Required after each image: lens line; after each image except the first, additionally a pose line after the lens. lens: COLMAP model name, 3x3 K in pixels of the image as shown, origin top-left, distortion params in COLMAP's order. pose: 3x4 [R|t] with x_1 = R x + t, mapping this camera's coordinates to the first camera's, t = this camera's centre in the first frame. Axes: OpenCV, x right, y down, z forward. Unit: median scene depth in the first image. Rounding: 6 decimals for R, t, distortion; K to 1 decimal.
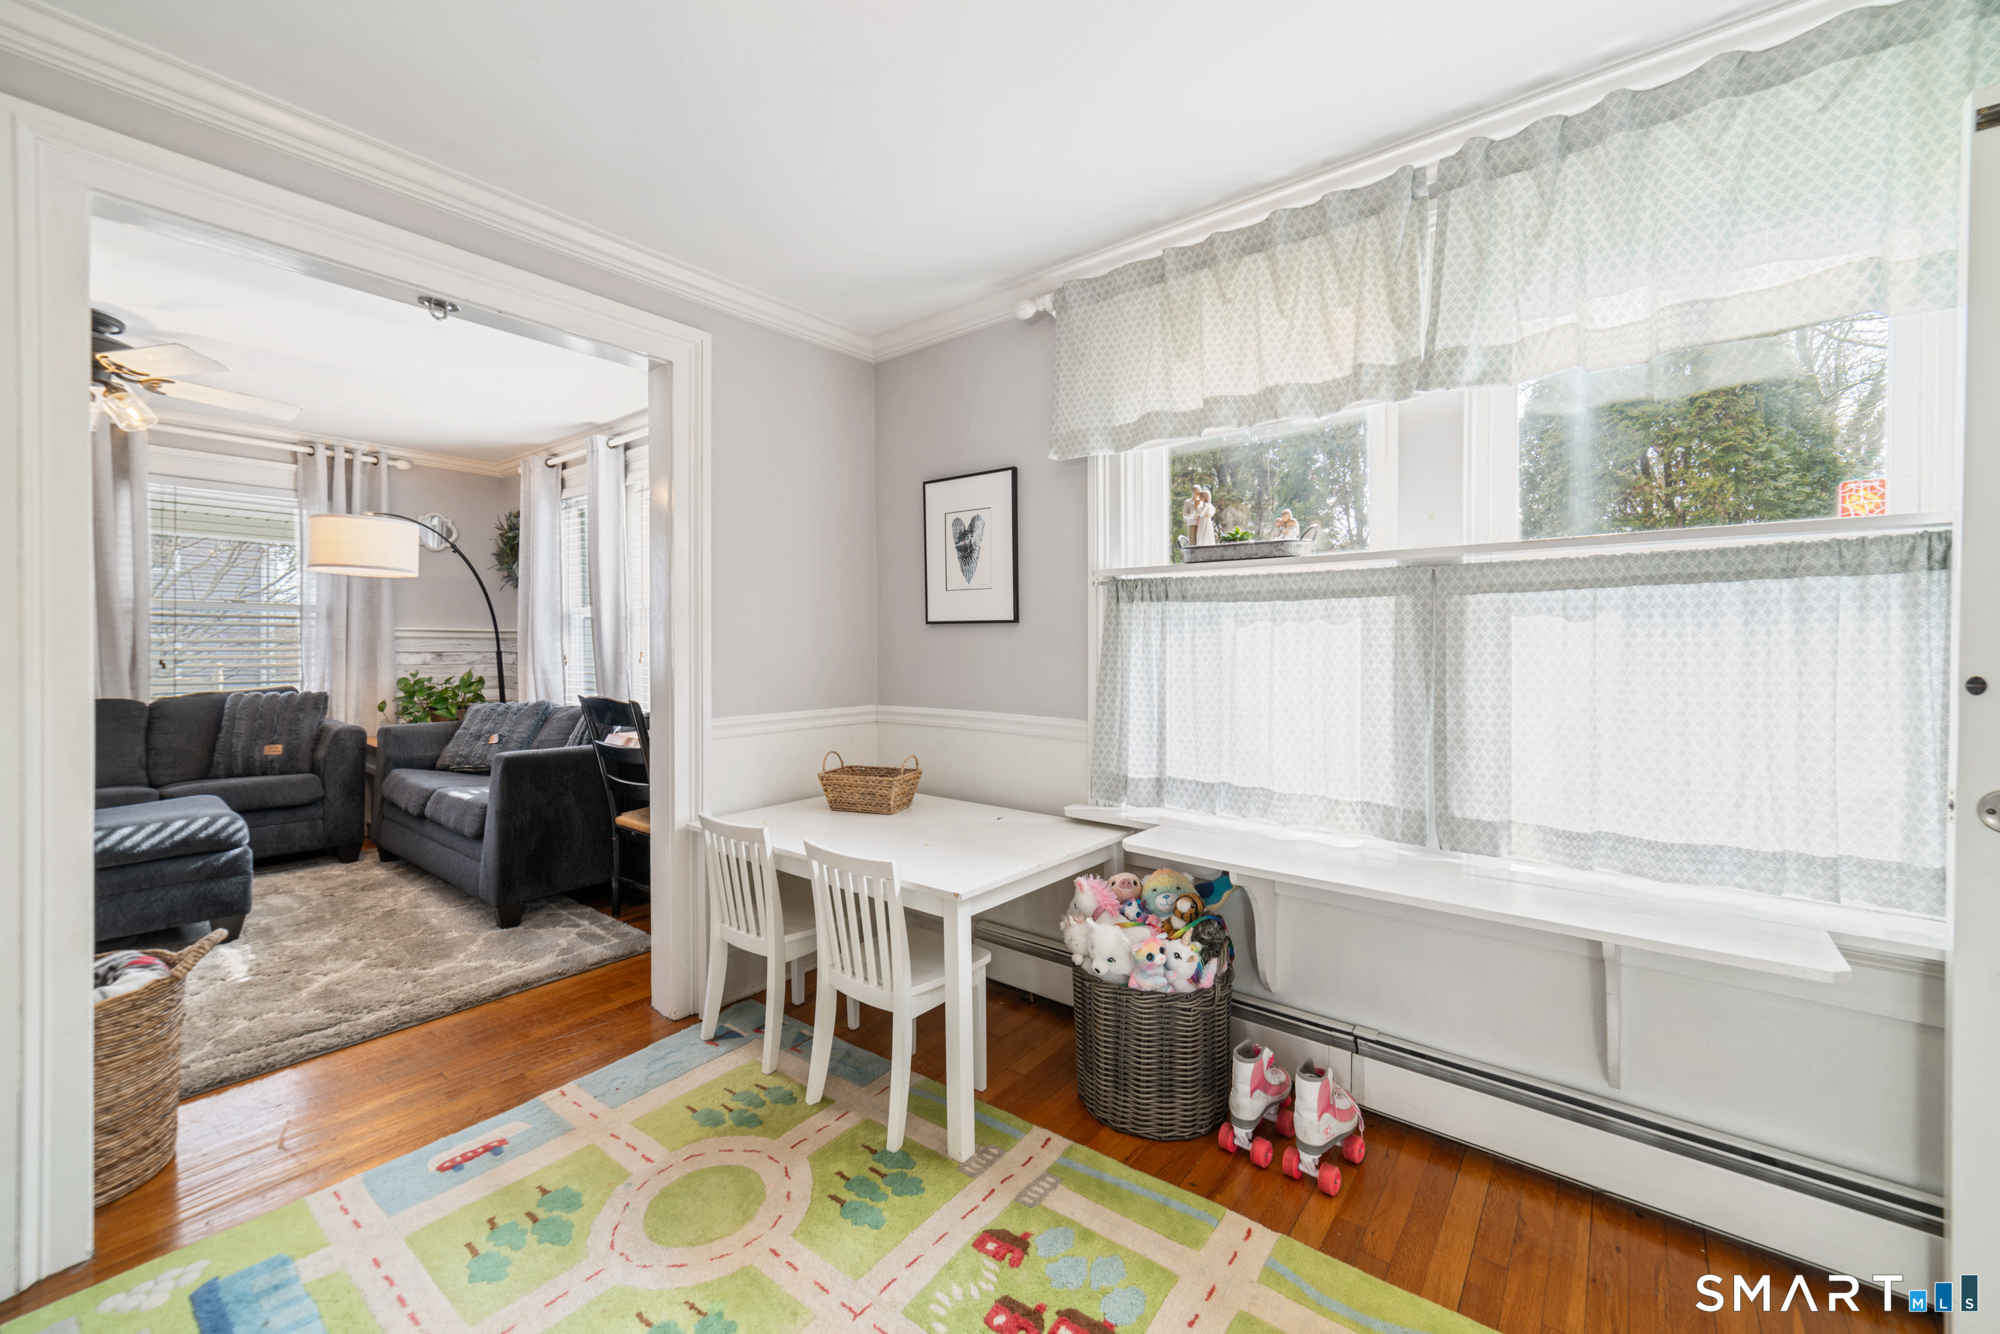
lens RADIAL K [[790.7, 0, 997.2], [0, 790.7, 652.9], [0, 0, 1]] dist [0.000127, 0.000002]
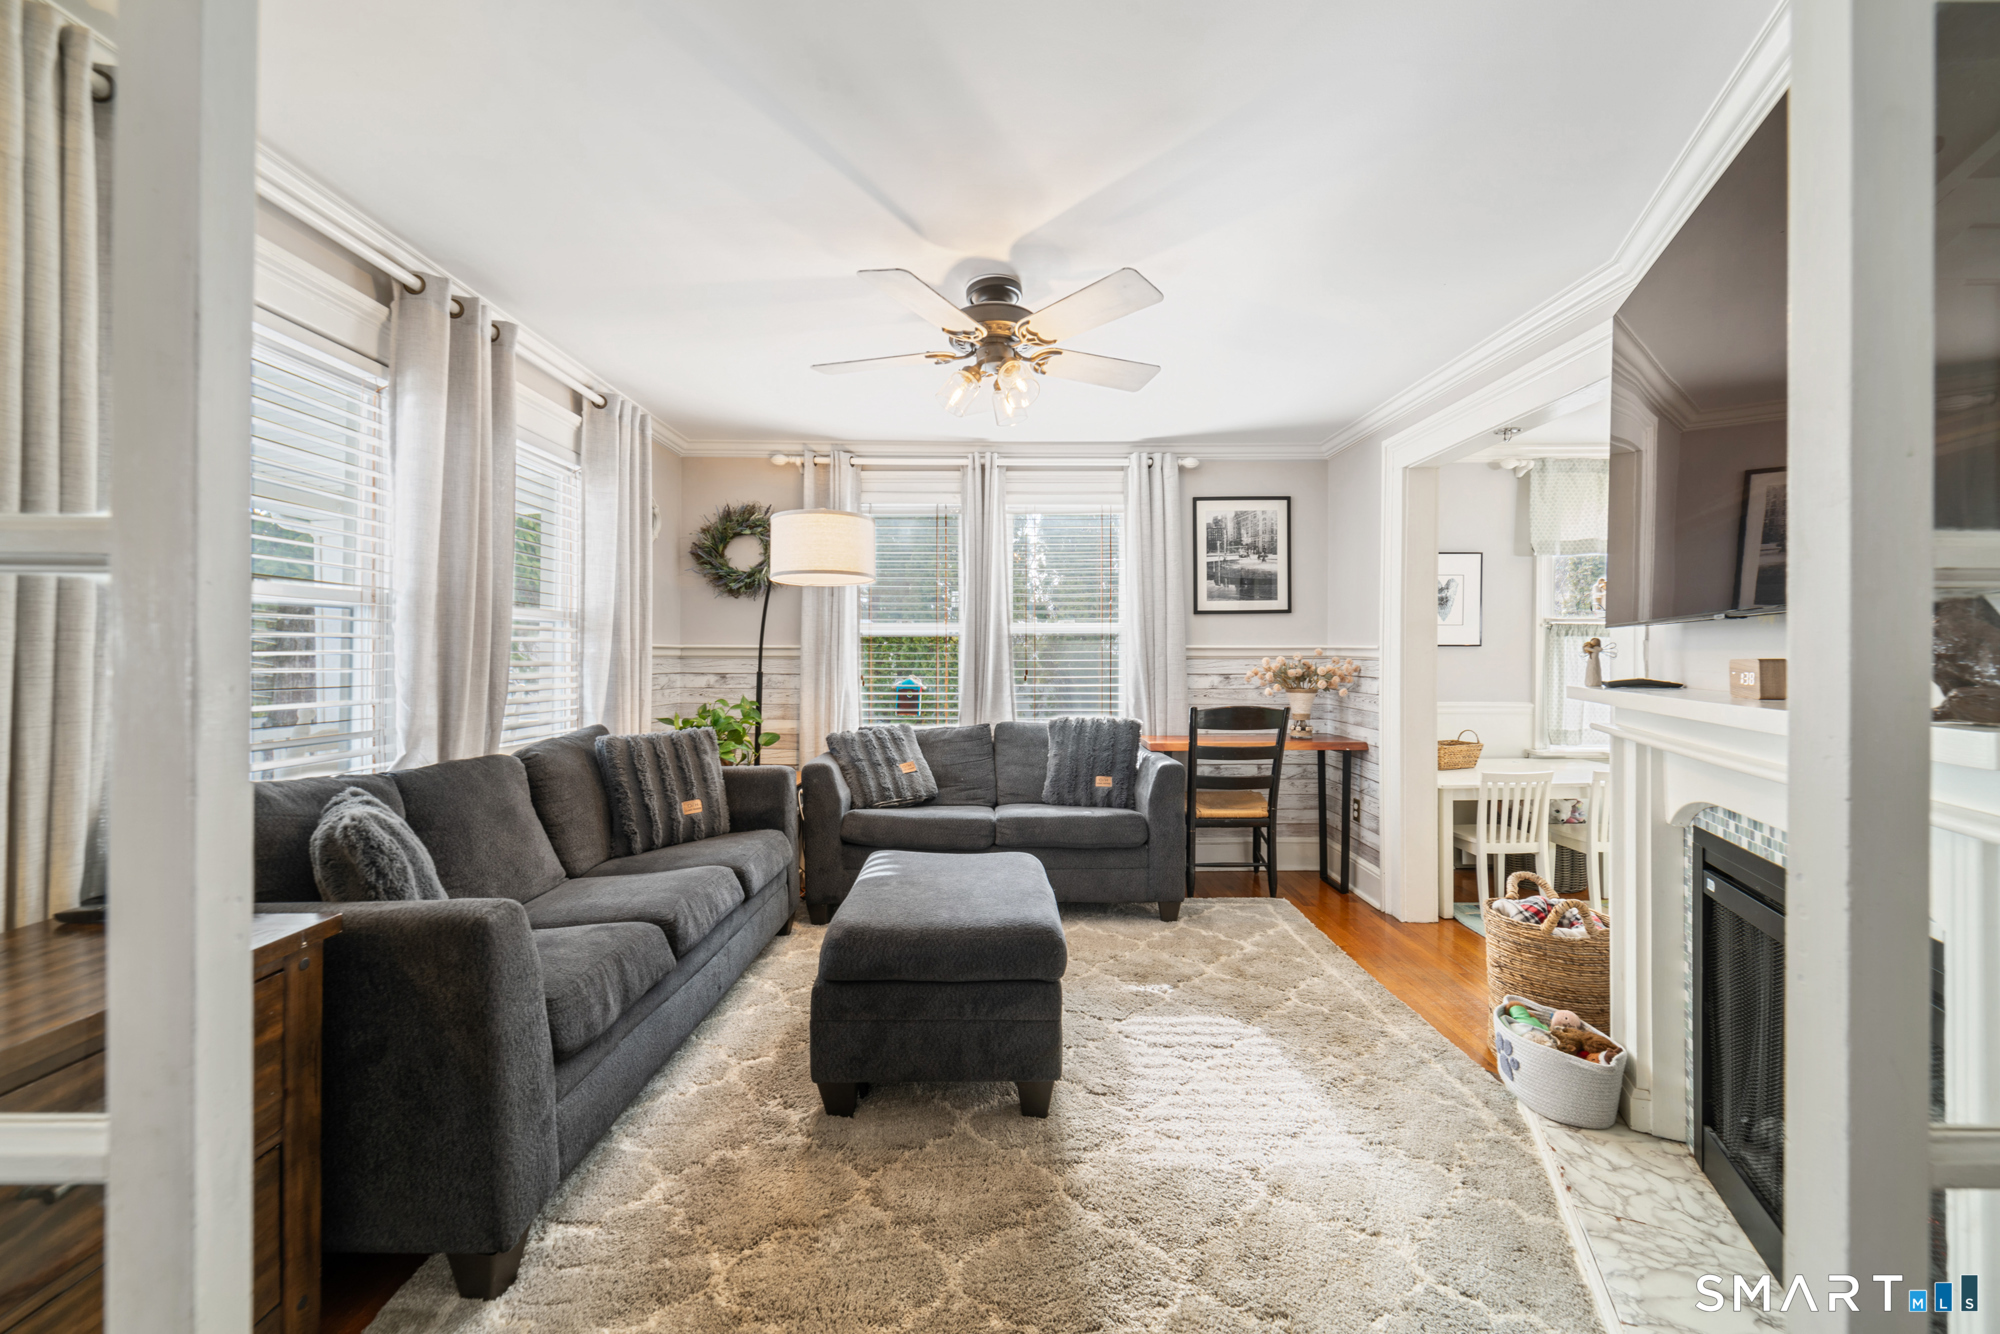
lens RADIAL K [[767.8, 0, 1004.2], [0, 767.8, 664.4], [0, 0, 1]] dist [-0.000497, 0.000038]
pose [[0.782757, -0.007011, 0.622288, -1.665896], [0.011183, 0.999934, -0.002801, -0.007462], [-0.622227, 0.009152, 0.782783, 0.351635]]
